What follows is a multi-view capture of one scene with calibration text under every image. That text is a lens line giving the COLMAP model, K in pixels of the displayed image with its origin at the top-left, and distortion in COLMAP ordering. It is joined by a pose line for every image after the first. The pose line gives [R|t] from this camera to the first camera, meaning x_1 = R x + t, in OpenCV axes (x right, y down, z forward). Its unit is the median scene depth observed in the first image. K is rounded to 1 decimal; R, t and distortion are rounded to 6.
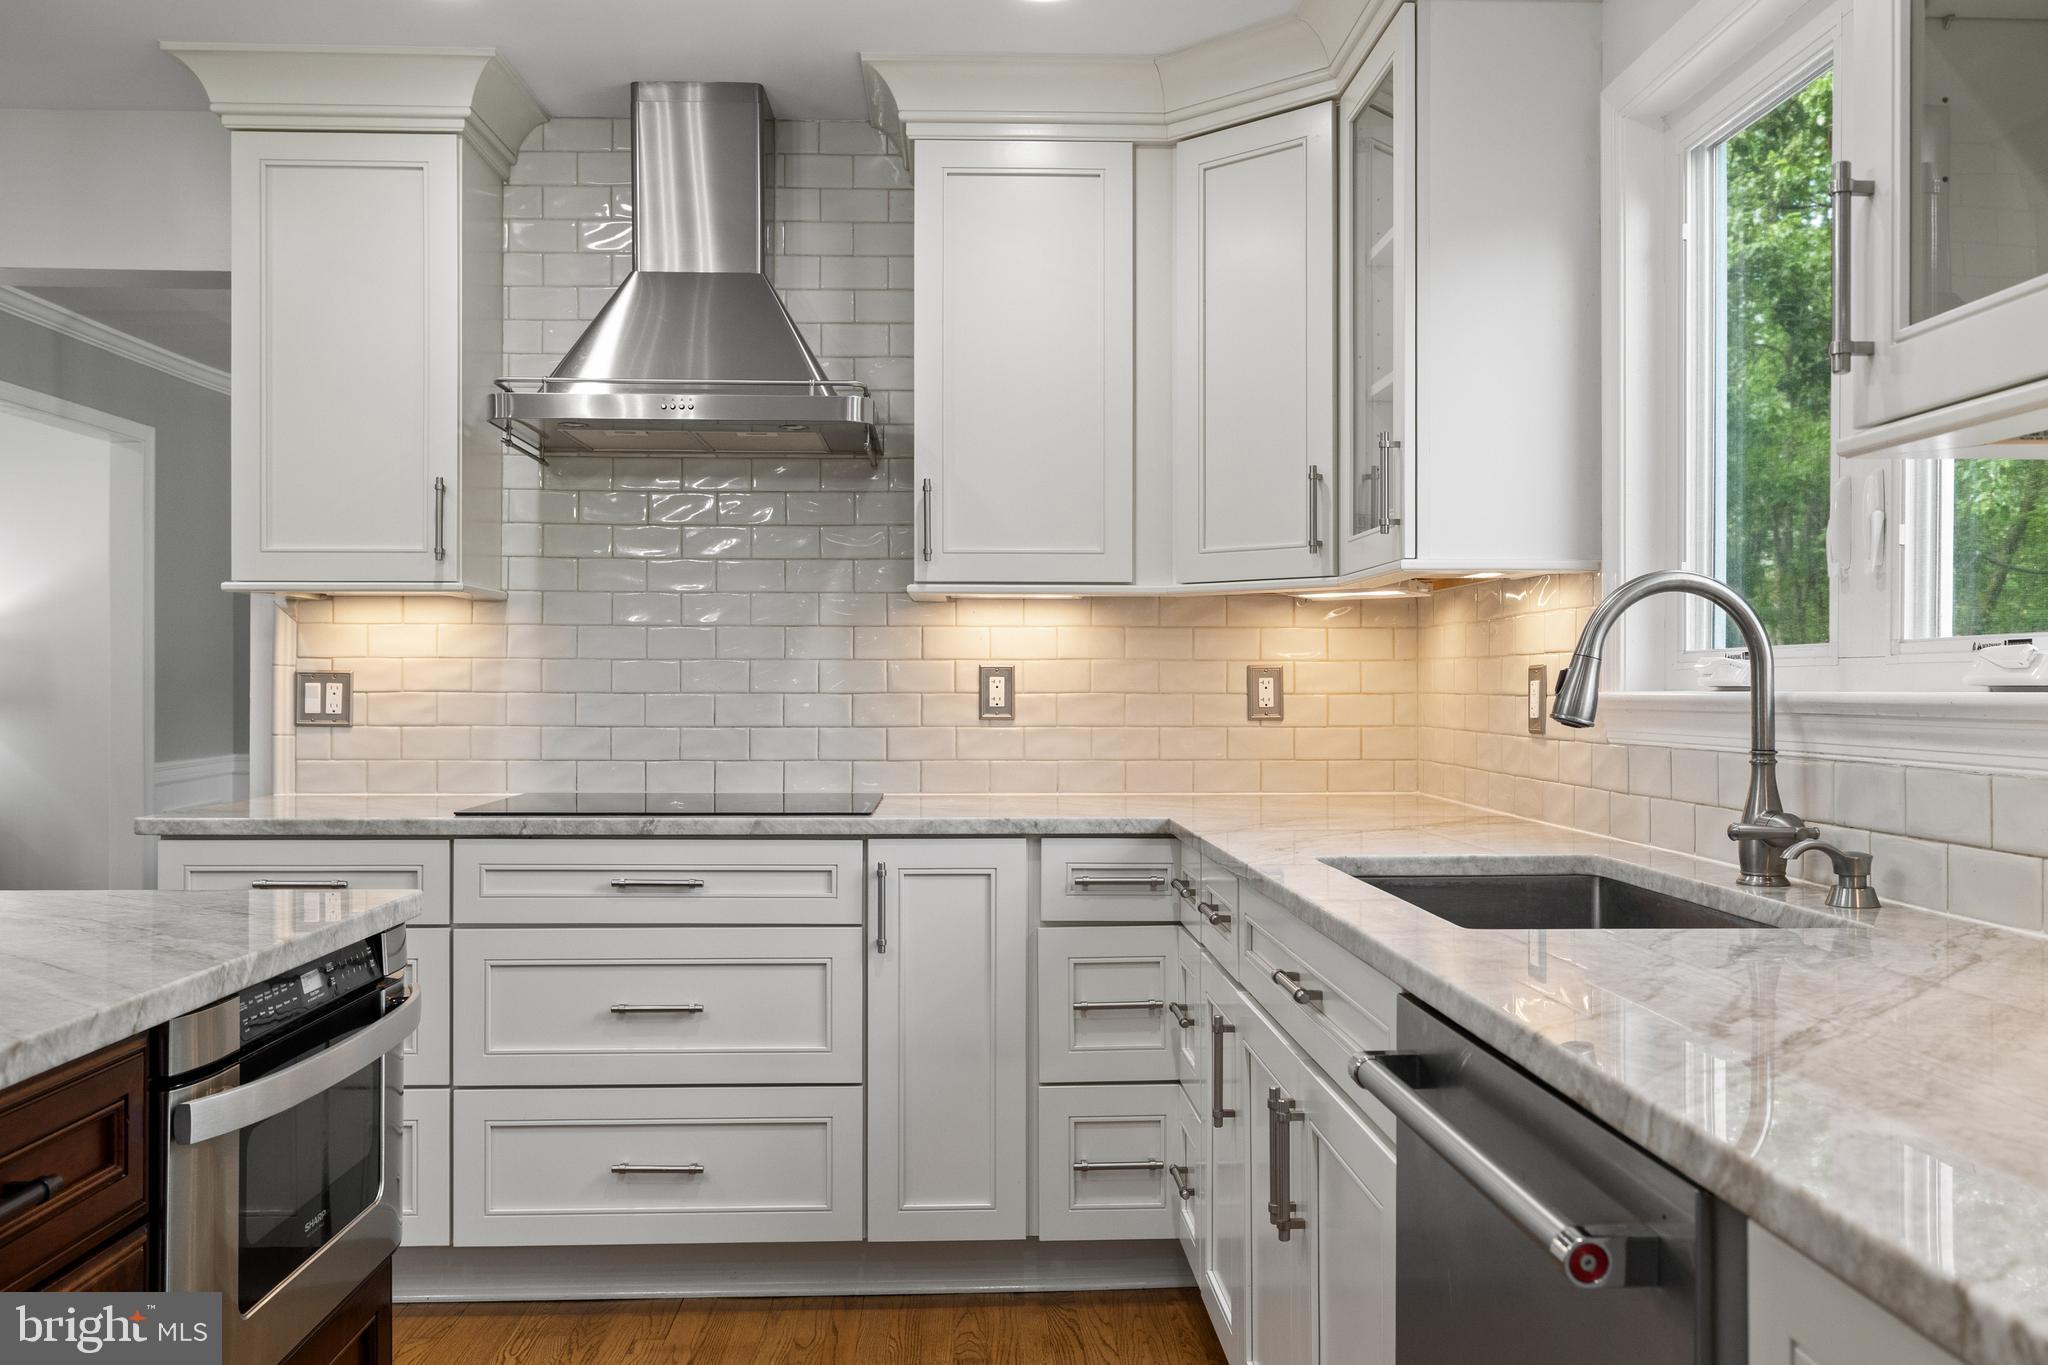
lens RADIAL K [[1673.4, 0, 1028.3], [0, 1673.4, 680.7], [0, 0, 1]] dist [0.003493, 0.001649]
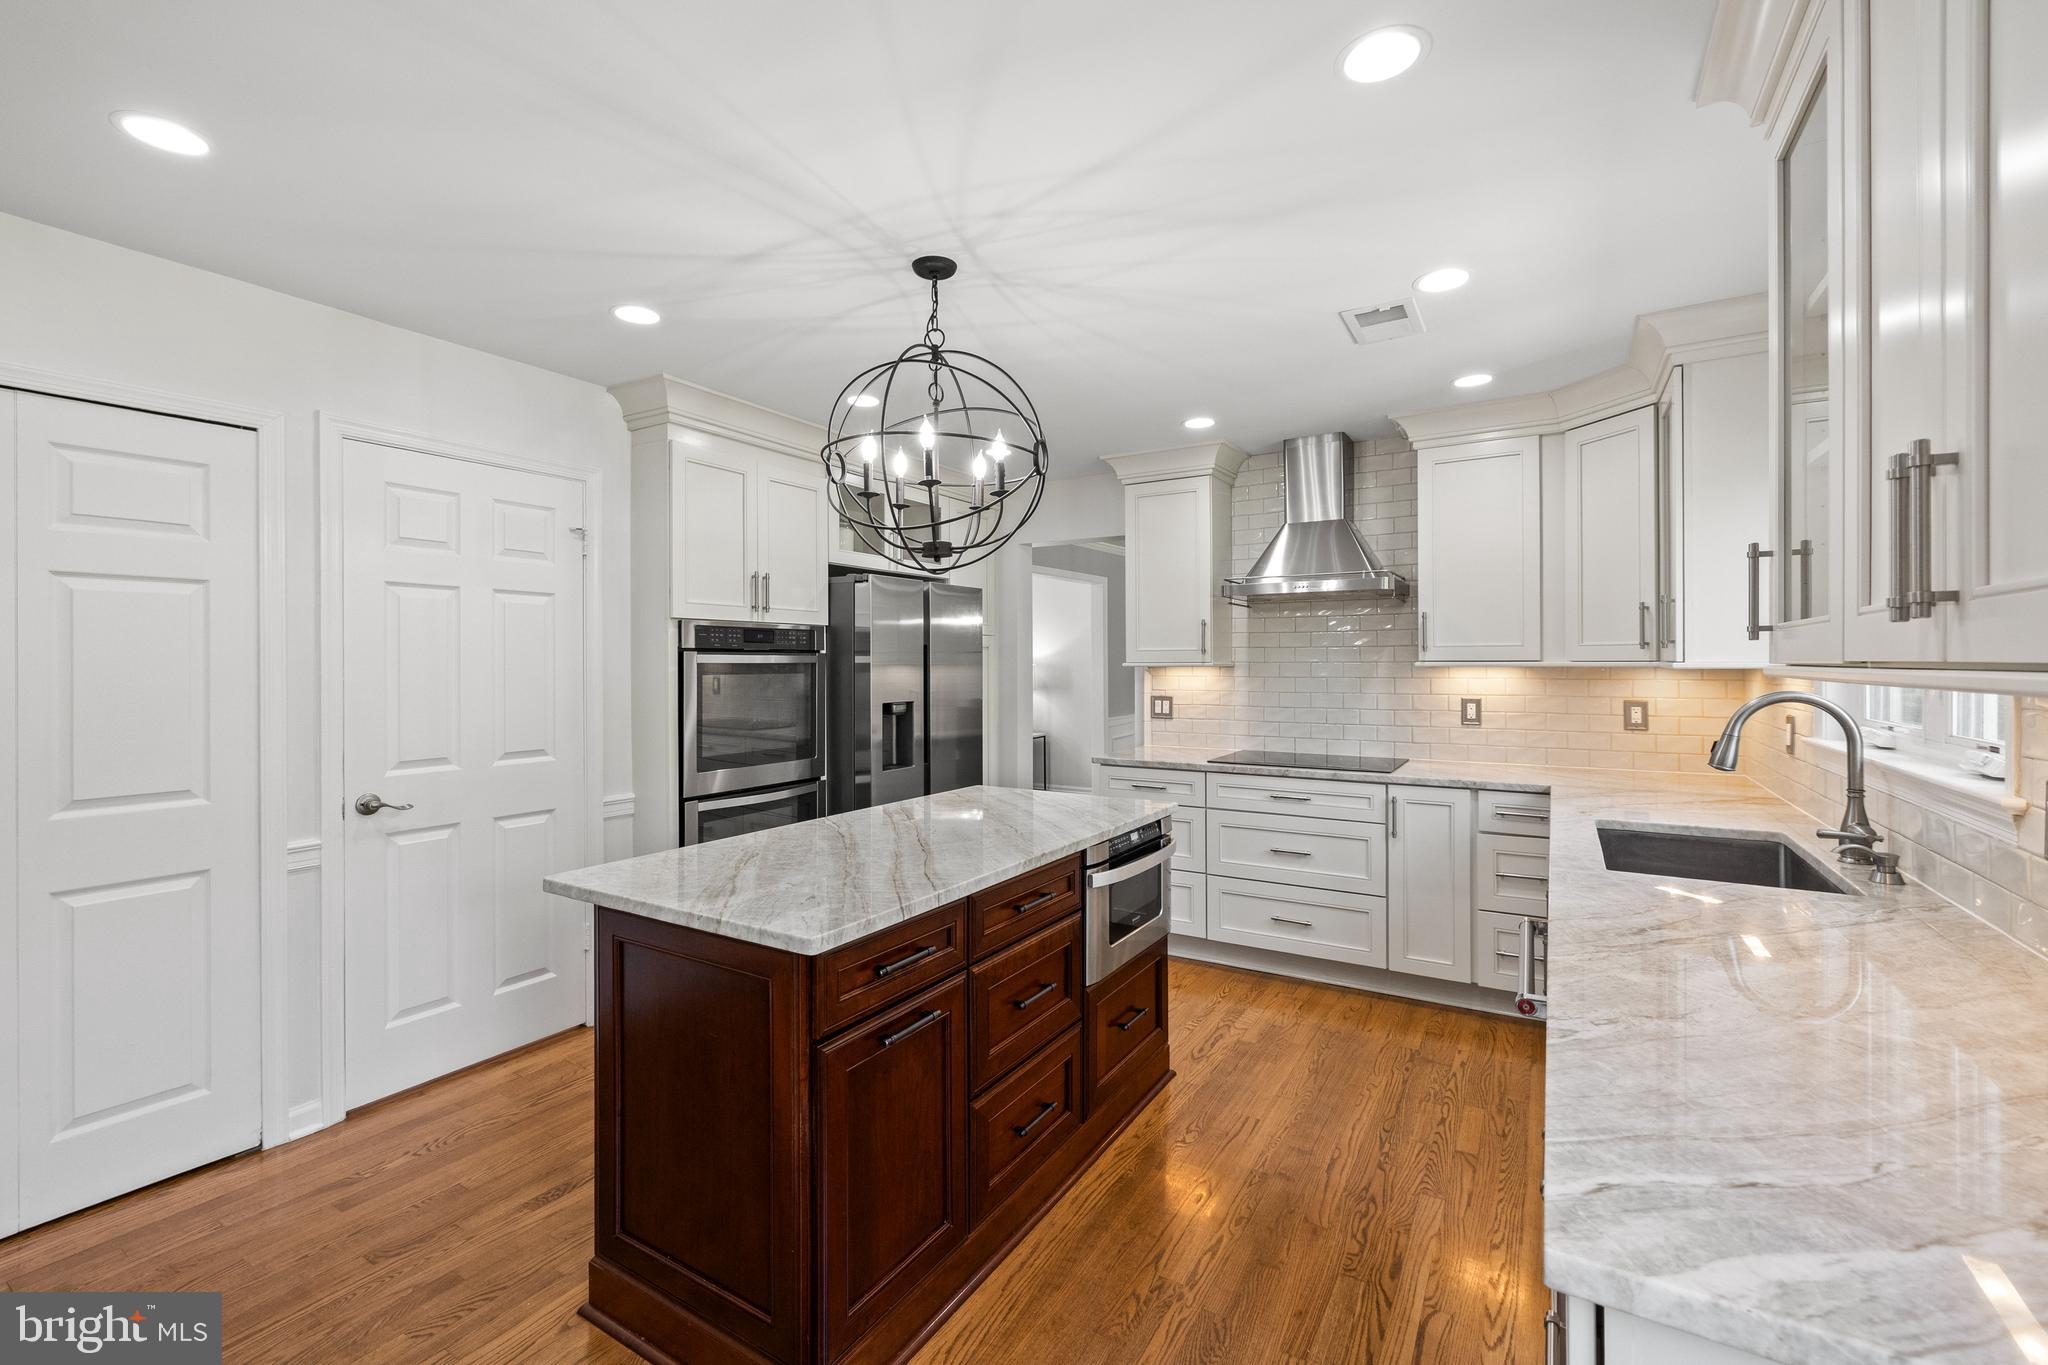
lens RADIAL K [[869.4, 0, 1022.9], [0, 869.4, 663.6], [0, 0, 1]] dist [0.000359, 0.000140]
pose [[0.830443, -0.003428, -0.557093, 0.136656], [0.006953, 0.999967, 0.004212, -0.068890], [0.557060, -0.007371, 0.830440, -0.193759]]
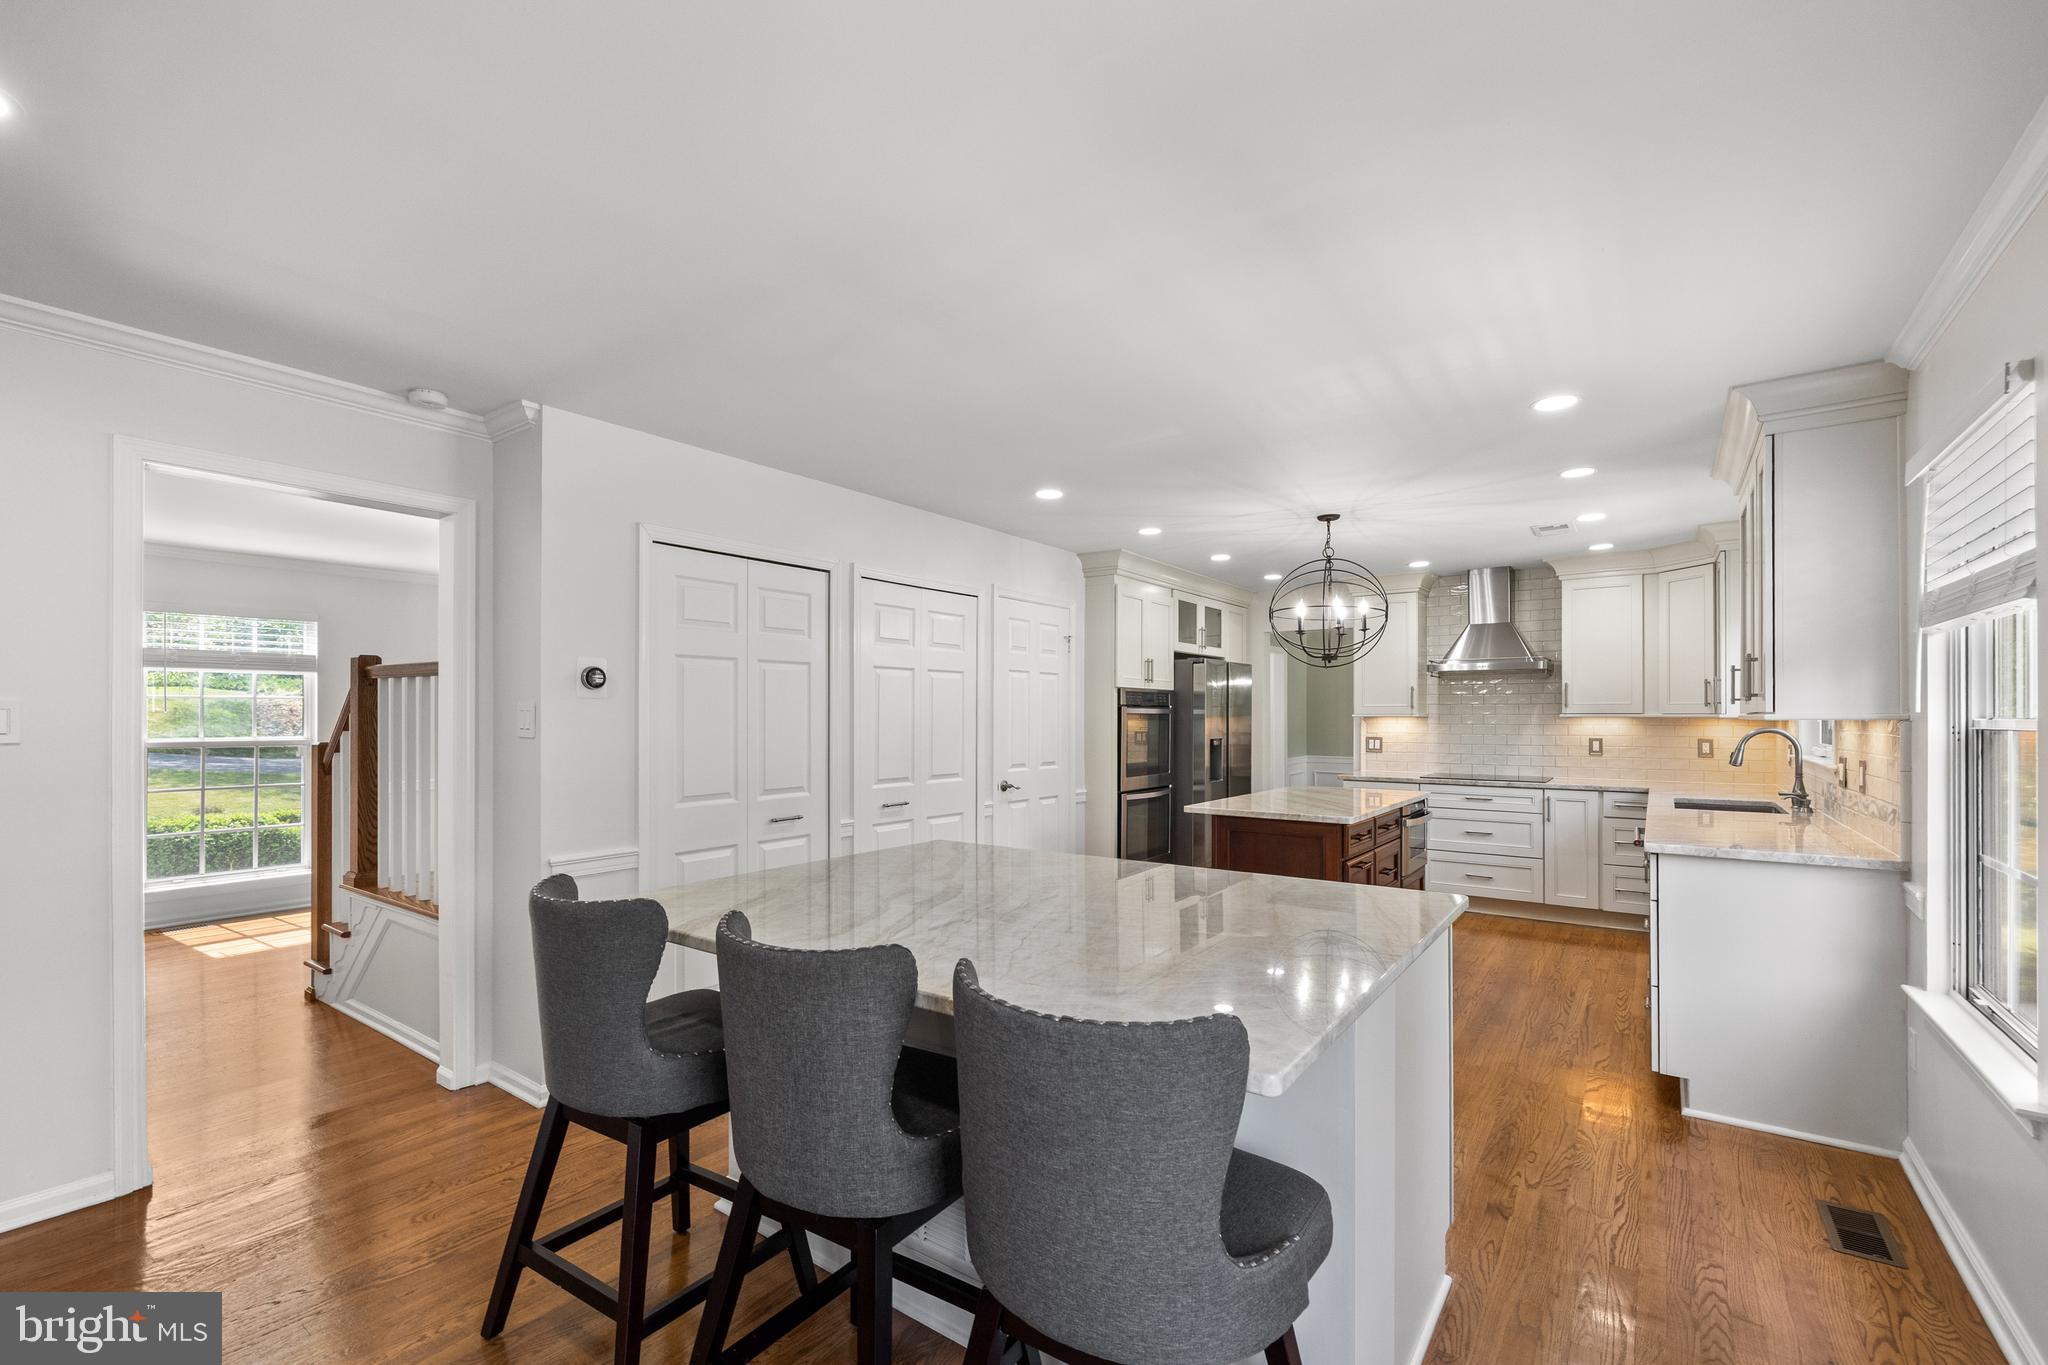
lens RADIAL K [[876.6, 0, 1030.1], [0, 876.6, 713.5], [0, 0, 1]] dist [0.000717, 0.000187]
pose [[0.788205, -0.003066, -0.615405, 0.183772], [0.003679, 0.999993, -0.000270, -0.067490], [0.615402, -0.002051, 0.788211, -1.101397]]
